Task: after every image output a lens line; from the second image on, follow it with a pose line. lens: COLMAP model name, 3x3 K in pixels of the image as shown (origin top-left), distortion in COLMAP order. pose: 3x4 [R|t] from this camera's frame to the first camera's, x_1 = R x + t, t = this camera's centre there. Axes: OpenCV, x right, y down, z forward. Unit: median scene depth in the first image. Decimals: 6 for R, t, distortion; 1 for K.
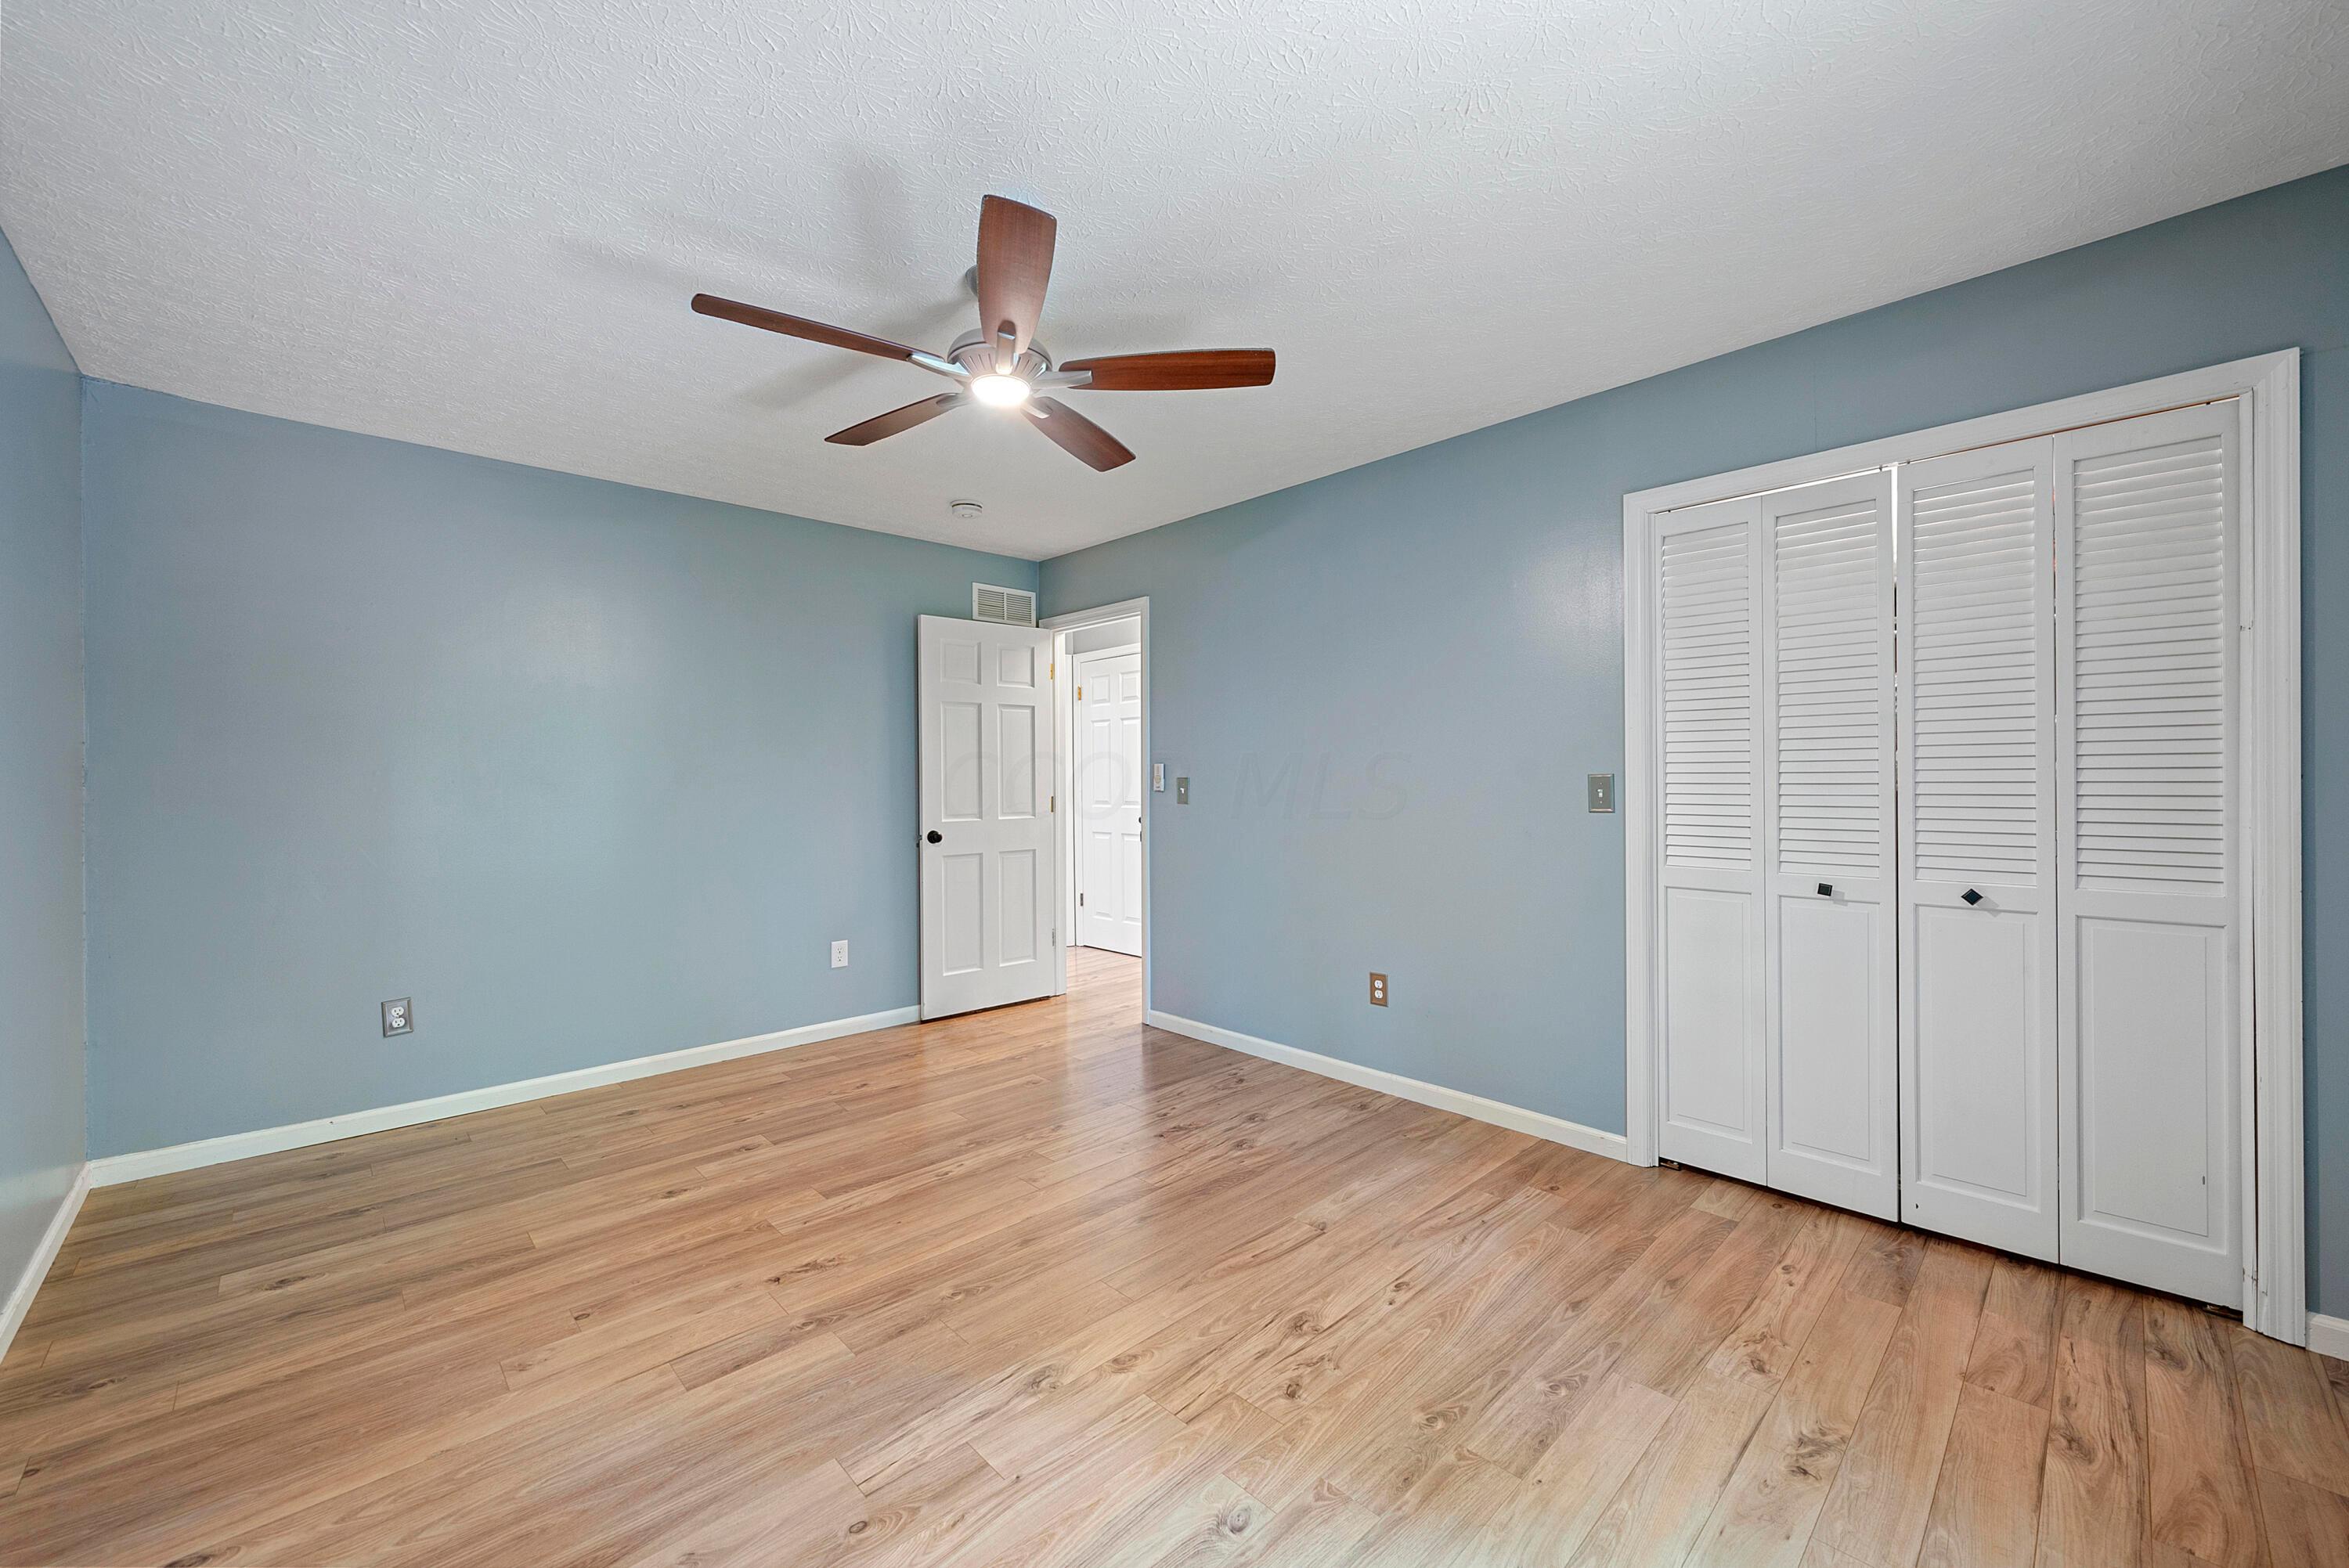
lens RADIAL K [[968.1, 0, 1191.8], [0, 968.1, 774.5], [0, 0, 1]] dist [0.003260, 0.000144]
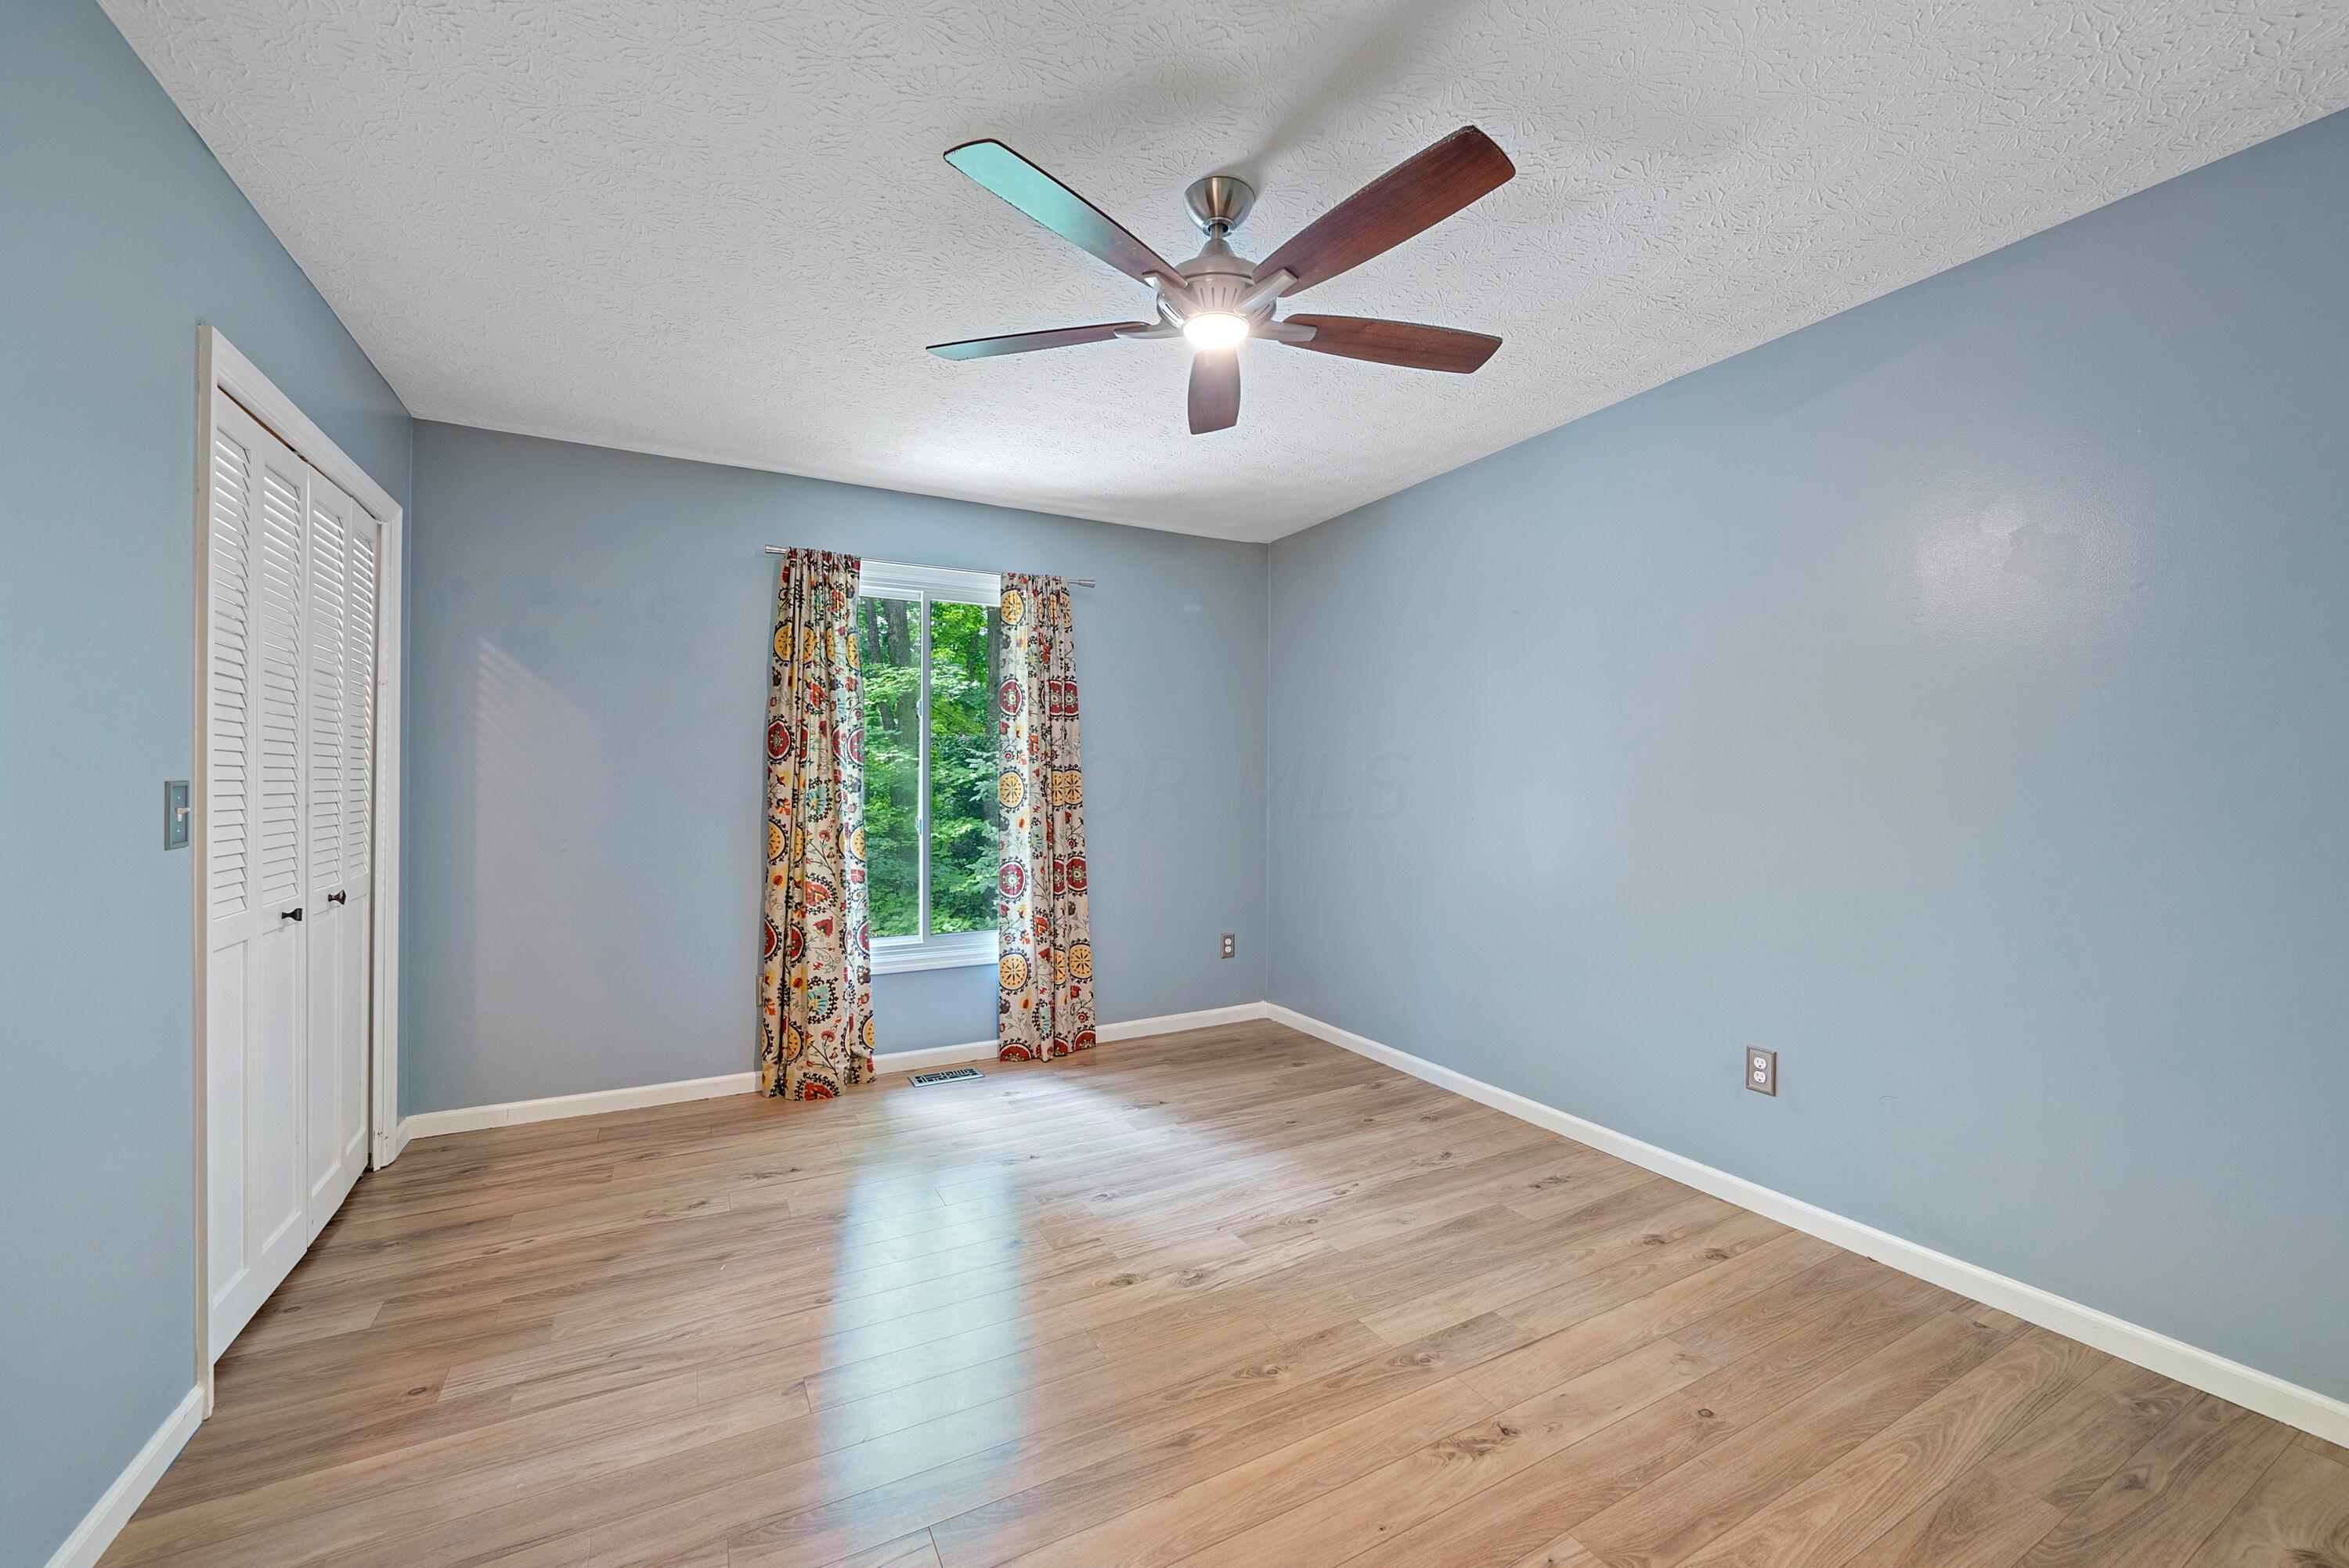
lens RADIAL K [[968.1, 0, 1177.2], [0, 968.1, 783.2], [0, 0, 1]] dist [0.003260, 0.000144]
pose [[-0.962745, 0.007172, 0.270317, -0.434284], [0.005692, 0.999964, -0.006260, 0.012305], [-0.270352, -0.004488, -0.962751, 2.023824]]
